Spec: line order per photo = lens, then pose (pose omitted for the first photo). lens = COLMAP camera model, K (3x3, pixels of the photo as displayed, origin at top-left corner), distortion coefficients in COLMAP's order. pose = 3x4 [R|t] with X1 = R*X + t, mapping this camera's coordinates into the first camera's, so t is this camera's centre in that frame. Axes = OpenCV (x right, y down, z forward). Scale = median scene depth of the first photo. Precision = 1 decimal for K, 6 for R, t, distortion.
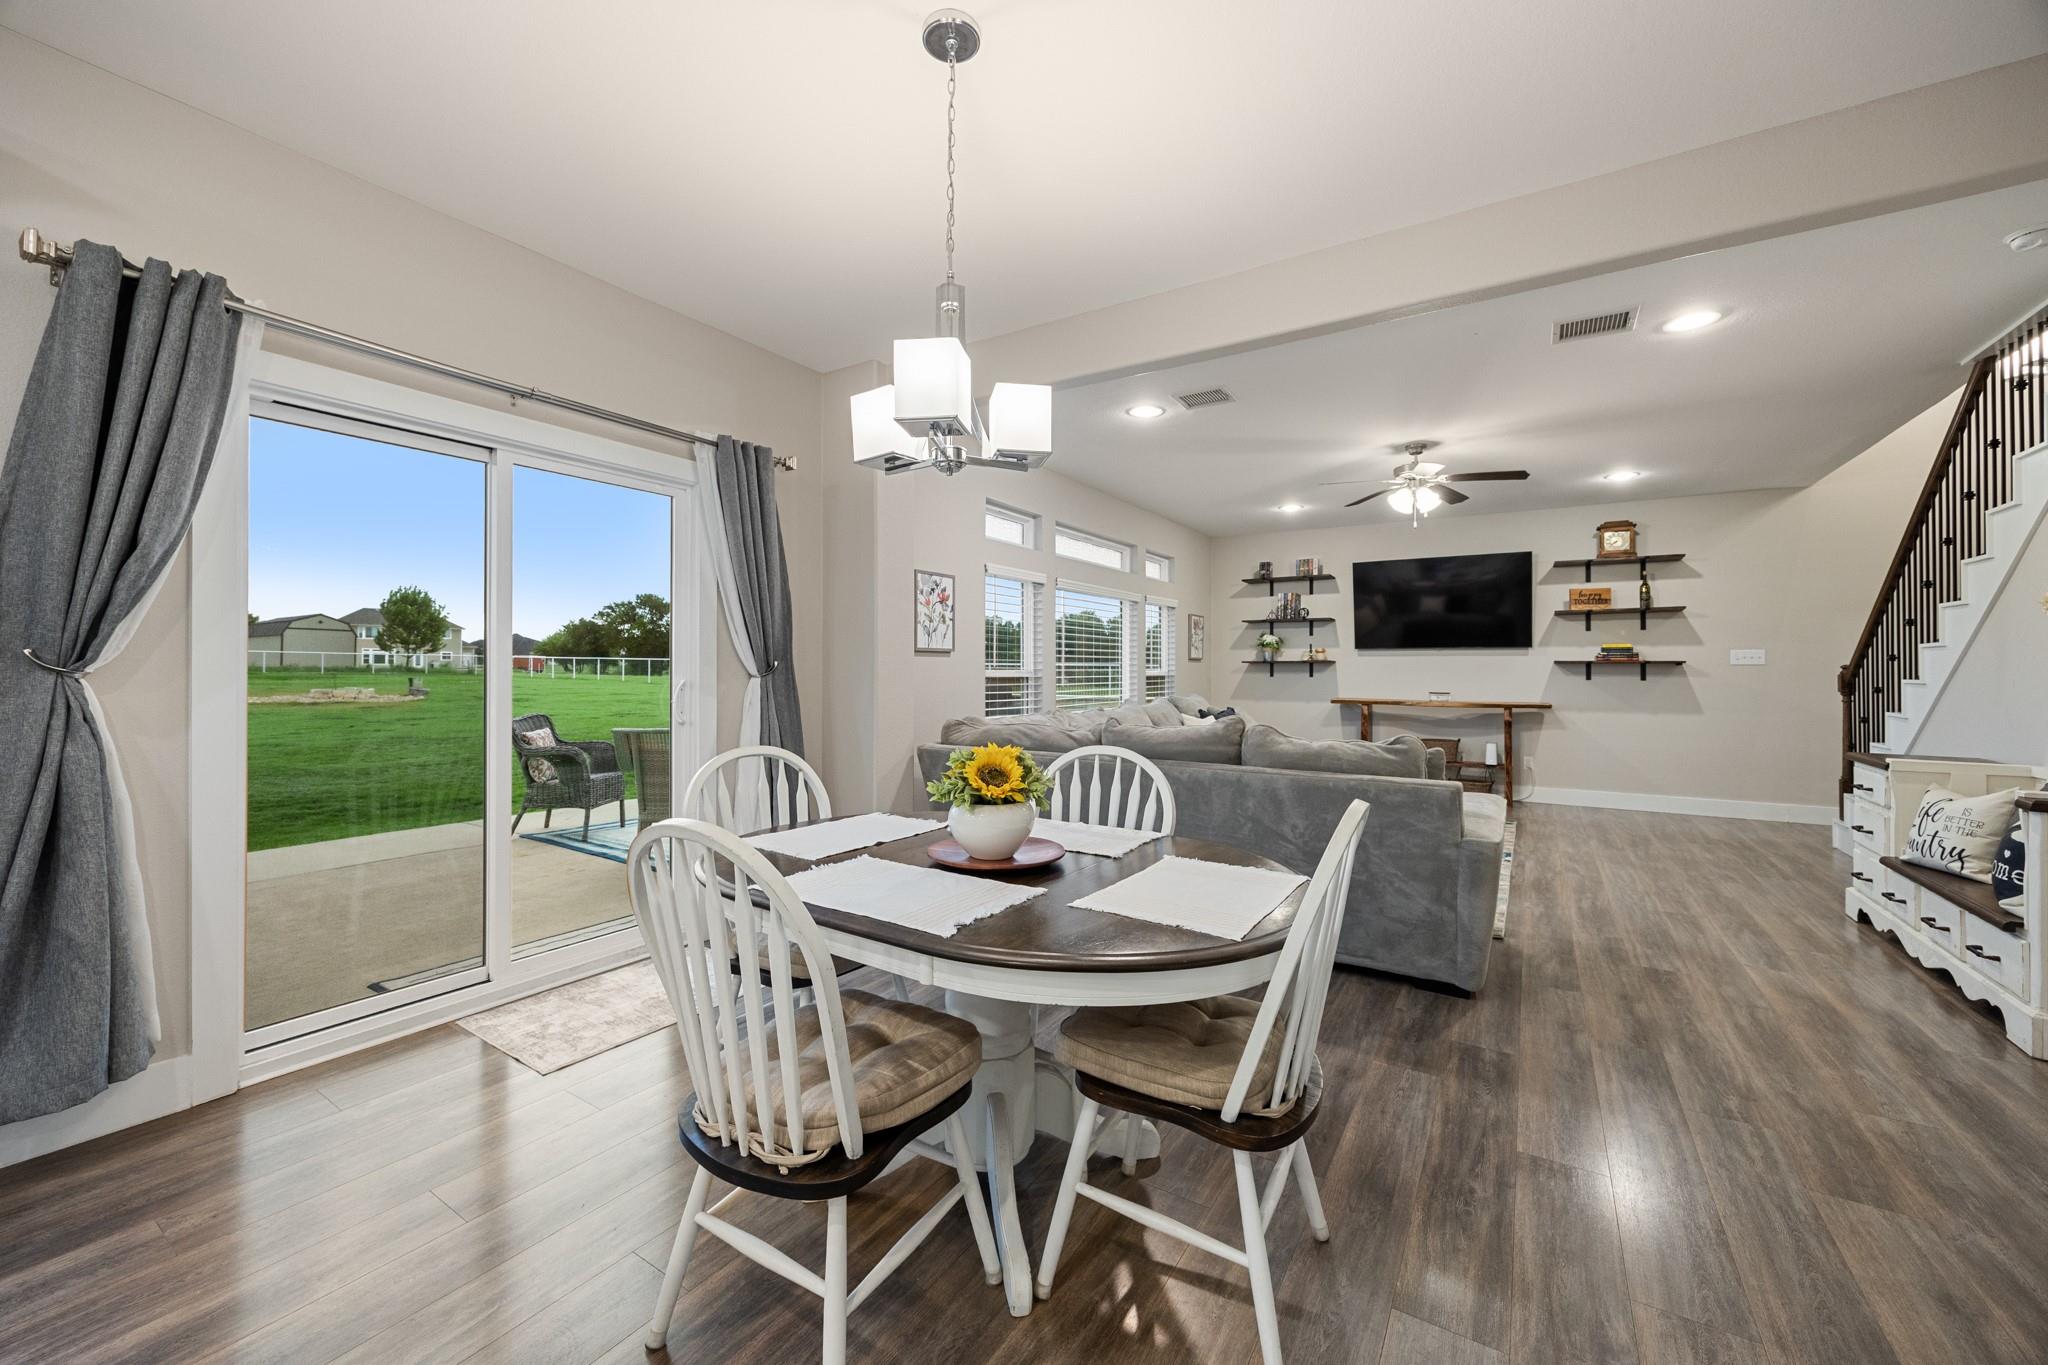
lens RADIAL K [[785.9, 0, 1036.5], [0, 785.9, 666.9], [0, 0, 1]] dist [-0.005864, 0.000747]
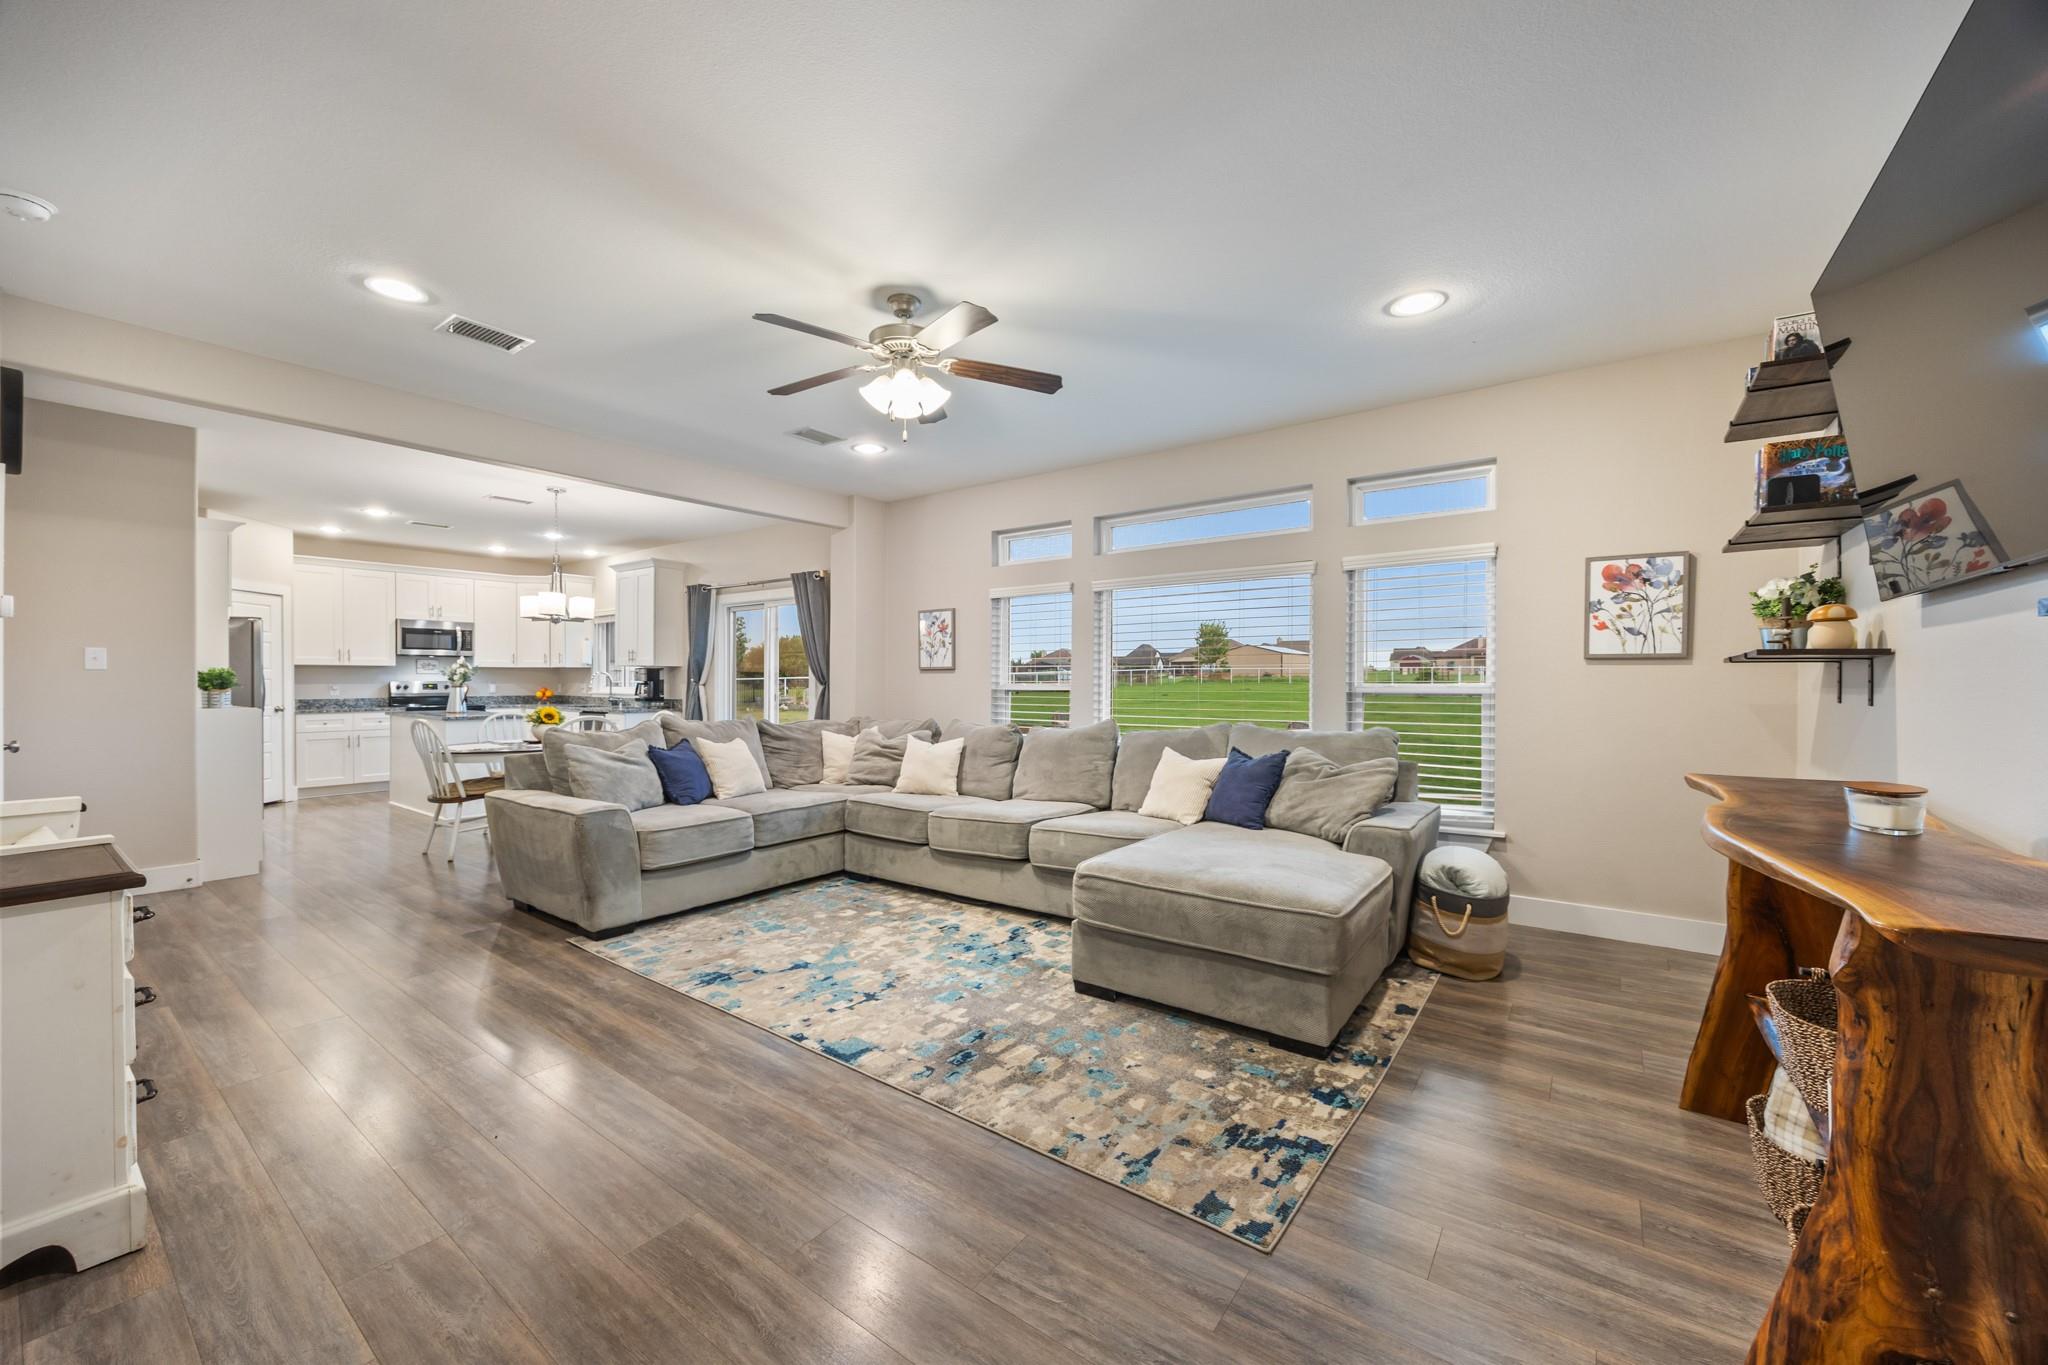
lens RADIAL K [[785.9, 0, 1029.4], [0, 785.9, 688.1], [0, 0, 1]] dist [-0.005864, 0.000747]
pose [[-0.072537, 0.006499, -0.997345, 0.907246], [0.005779, 0.999965, 0.006096, 0.003896], [0.997349, -0.005321, -0.072572, 0.963671]]
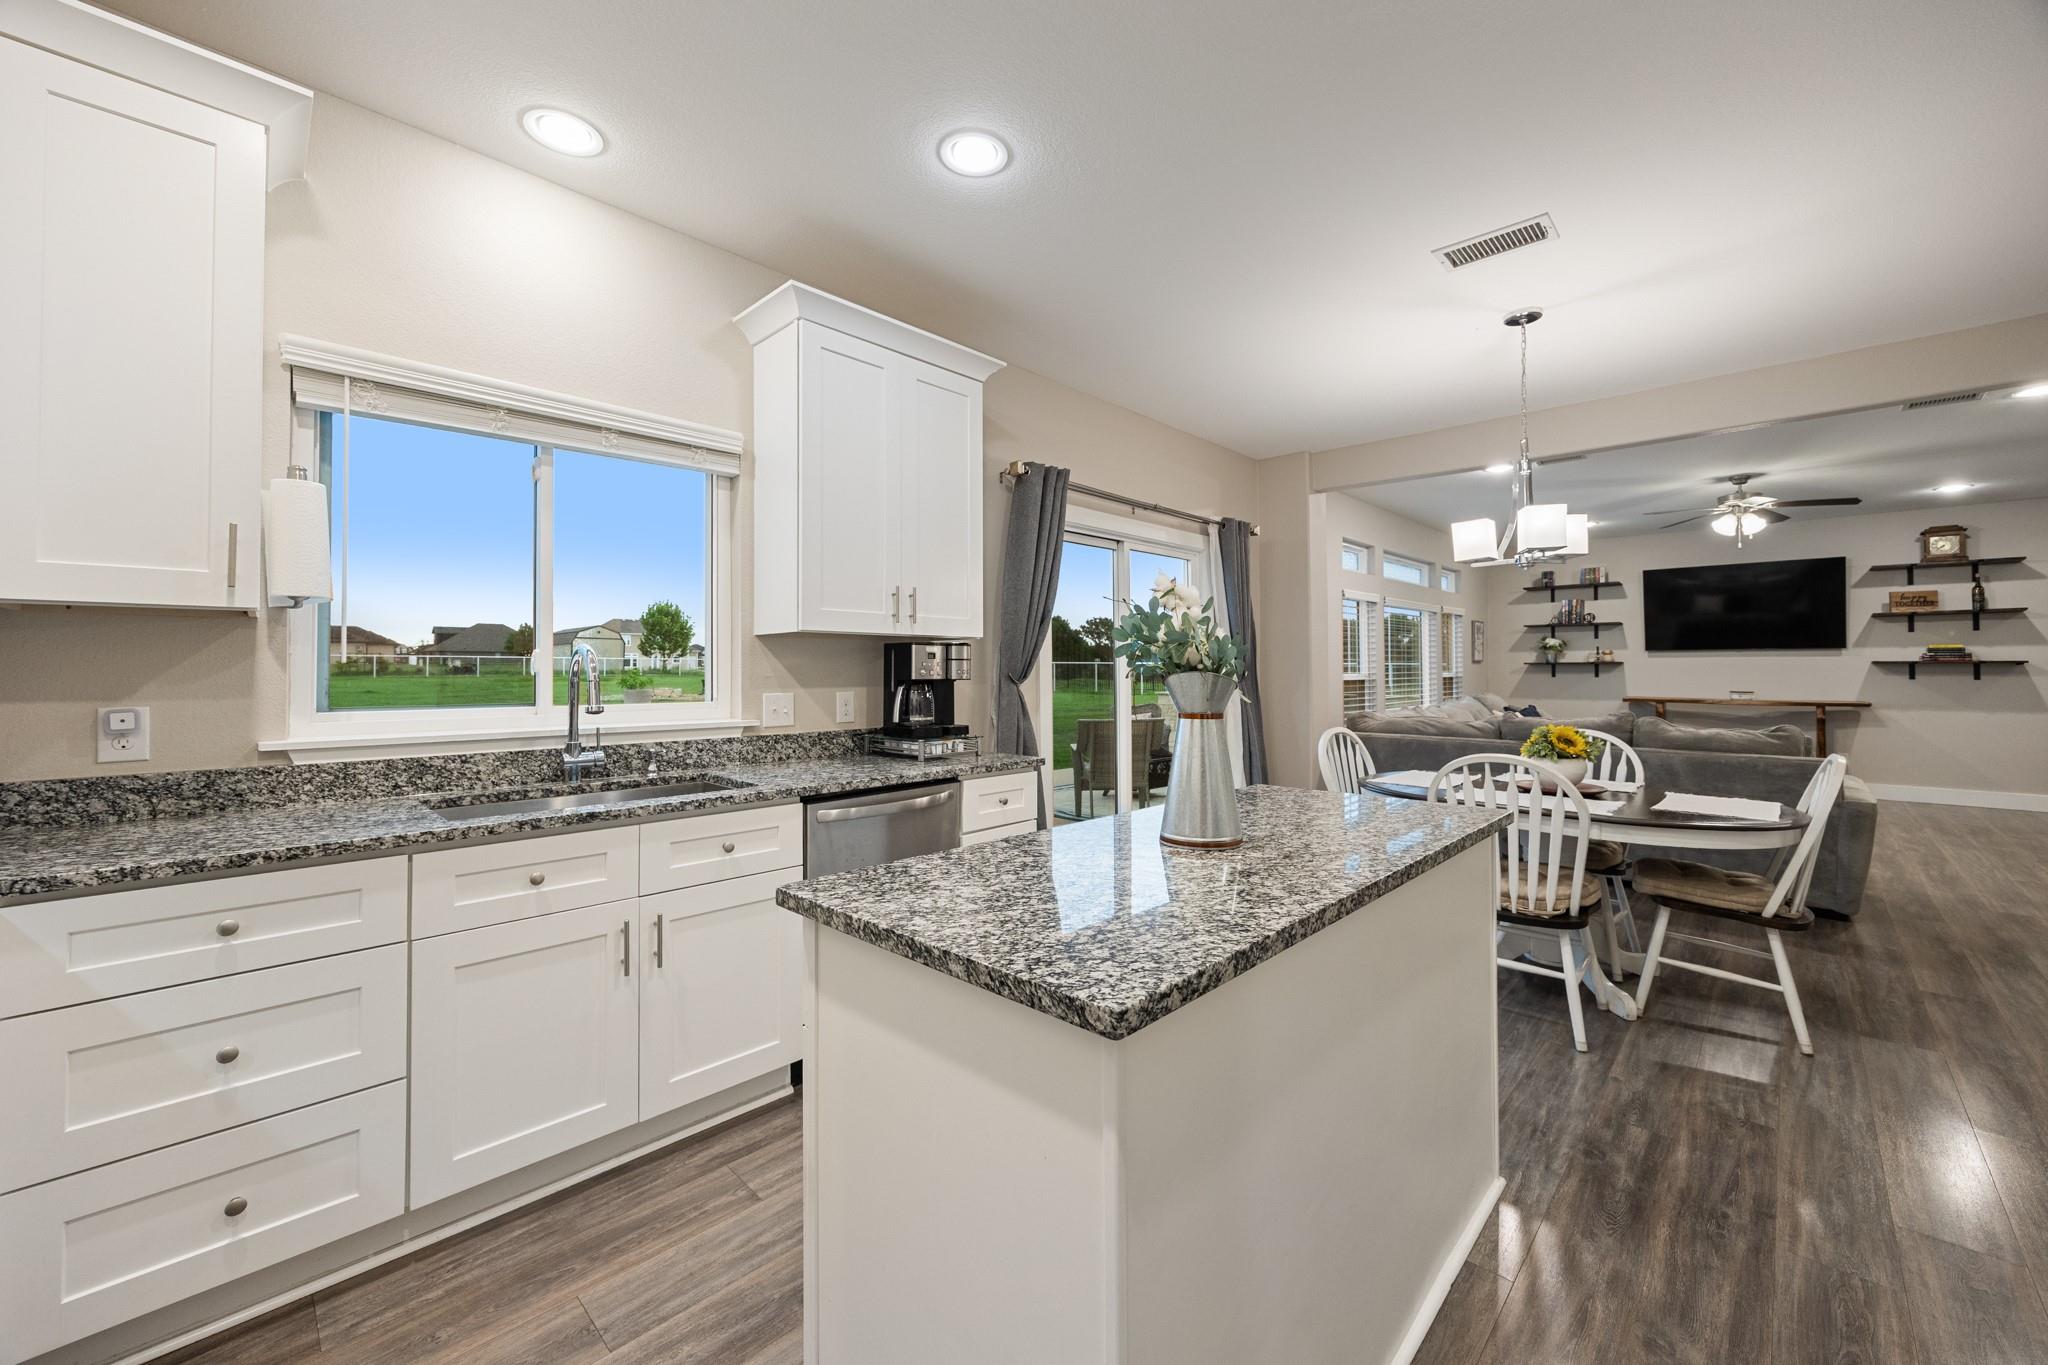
lens RADIAL K [[785.9, 0, 1025.0], [0, 785.9, 678.9], [0, 0, 1]] dist [-0.005864, 0.000747]
pose [[0.979039, -0.004720, -0.203620, -0.243780], [0.008464, 0.999811, 0.017520, -0.012441], [0.203499, -0.018876, 0.978893, -0.264077]]
